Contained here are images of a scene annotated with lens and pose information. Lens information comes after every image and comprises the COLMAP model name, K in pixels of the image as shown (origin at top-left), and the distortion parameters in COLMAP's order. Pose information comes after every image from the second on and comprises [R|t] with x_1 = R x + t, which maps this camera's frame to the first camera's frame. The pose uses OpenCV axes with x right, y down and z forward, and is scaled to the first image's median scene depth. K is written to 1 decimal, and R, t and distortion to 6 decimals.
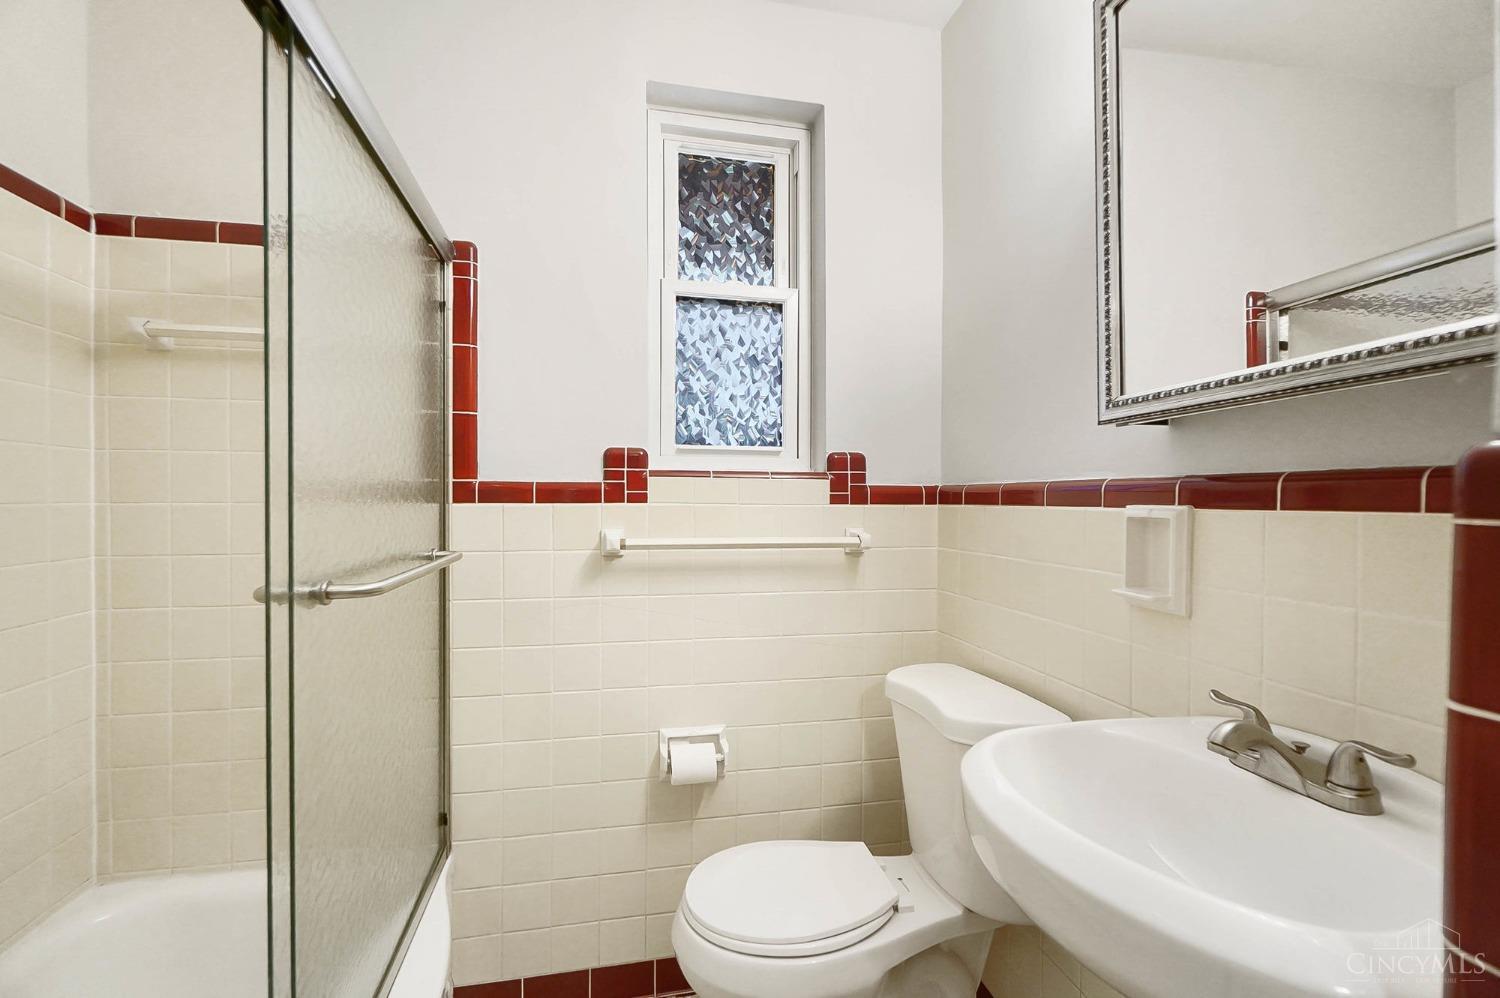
lens RADIAL K [[656.3, 0, 745.7], [0, 656.3, 500.3], [0, 0, 1]] dist [0.000658, 0.000247]
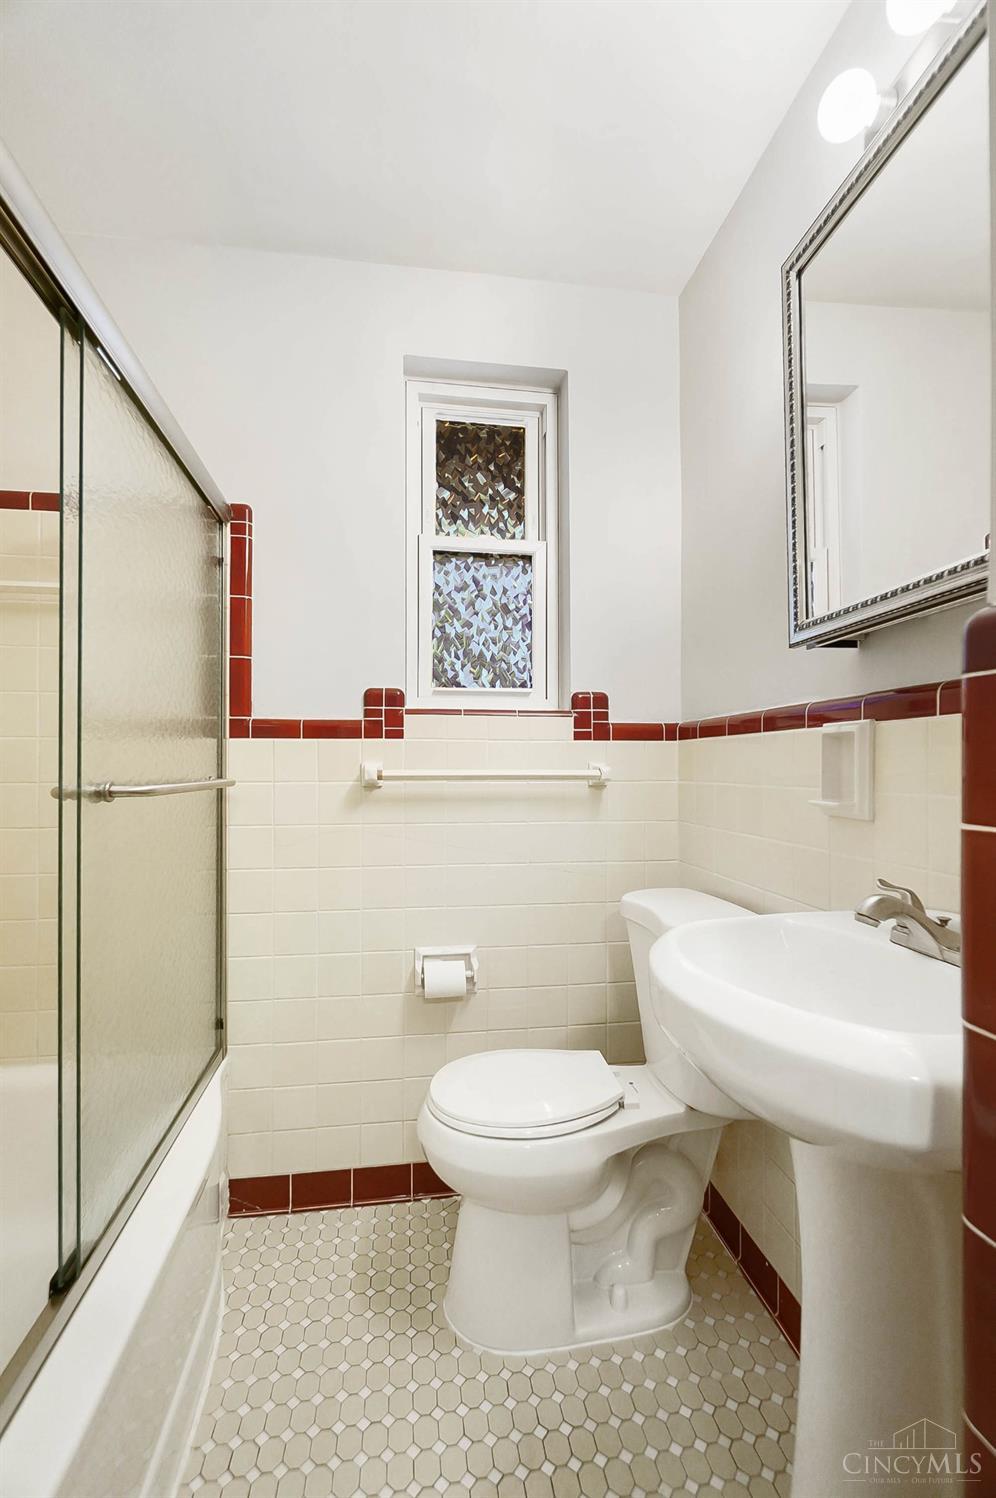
lens RADIAL K [[655.4, 0, 499.4], [0, 655.4, 758.2], [0, 0, 1]] dist [0.000658, 0.000247]
pose [[0.998068, -0.002935, -0.062066, 0.080556], [0.001955, 0.999872, -0.015850, 0.057511], [0.062105, 0.015698, 0.997946, -0.080891]]
